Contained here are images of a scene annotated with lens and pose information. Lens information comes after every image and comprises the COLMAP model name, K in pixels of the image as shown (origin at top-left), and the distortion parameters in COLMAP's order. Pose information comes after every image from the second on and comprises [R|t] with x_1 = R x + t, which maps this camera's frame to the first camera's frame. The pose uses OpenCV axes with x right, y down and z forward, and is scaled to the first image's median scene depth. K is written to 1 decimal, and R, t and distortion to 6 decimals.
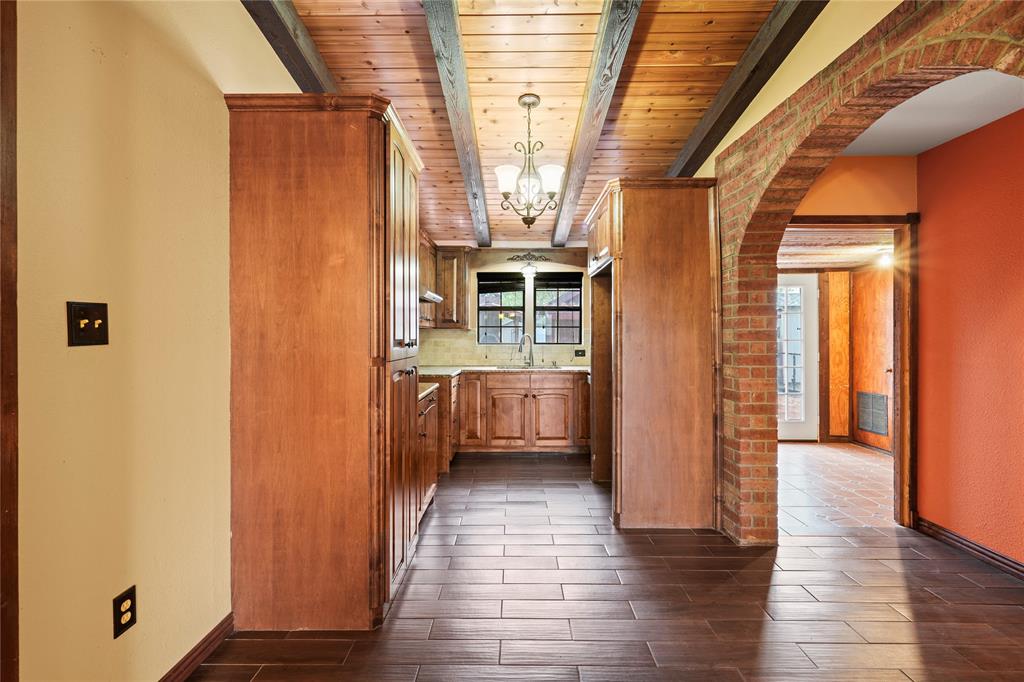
lens RADIAL K [[473.0, 0, 509.8], [0, 473.0, 338.1], [0, 0, 1]] dist [-0.001685, 0.000010]
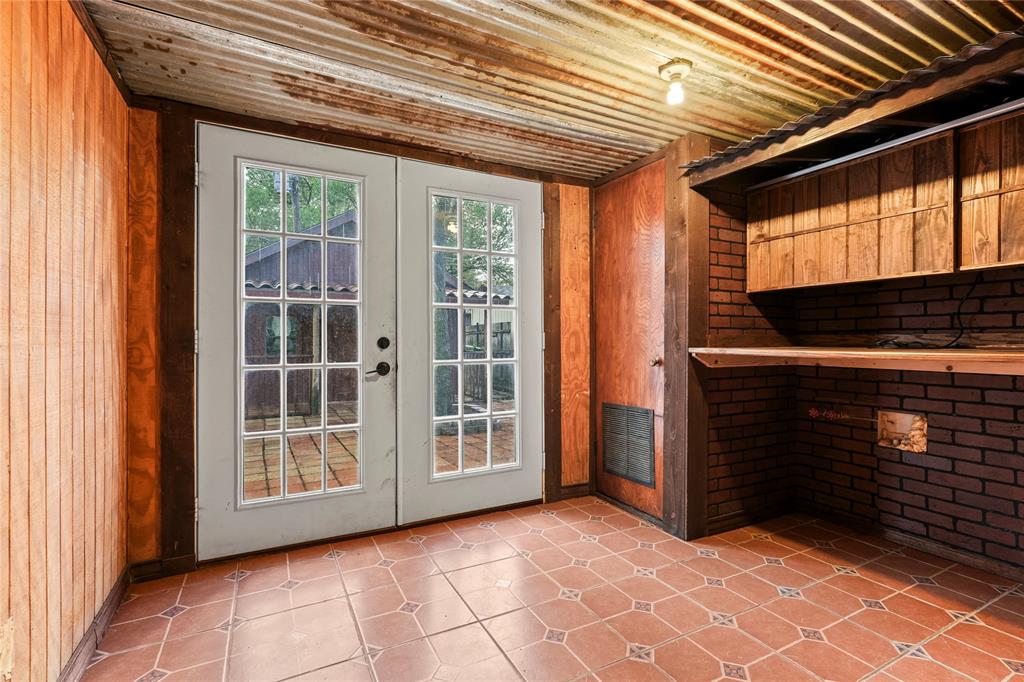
lens RADIAL K [[468.3, 0, 507.8], [0, 468.3, 340.8], [0, 0, 1]] dist [0.000120, 0.000328]
pose [[0.881626, 0.001117, 0.471947, 0.457018], [0.001015, 0.999990, -0.004262, 0.051847], [-0.471947, 0.004236, 0.881617, 0.686643]]
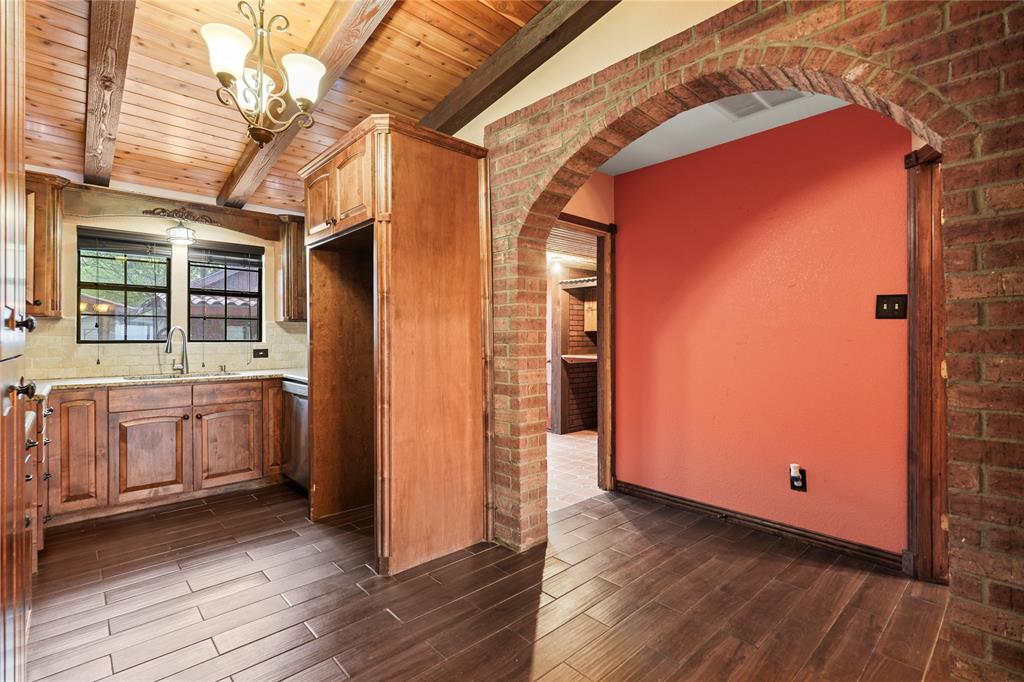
lens RADIAL K [[473.0, 0, 509.8], [0, 473.0, 338.1], [0, 0, 1]] dist [-0.001685, 0.000010]
pose [[0.728222, -0.001031, 0.685341, -0.099469], [0.005861, 0.999972, -0.004724, 0.016652], [-0.685316, 0.007457, 0.728207, 0.213331]]
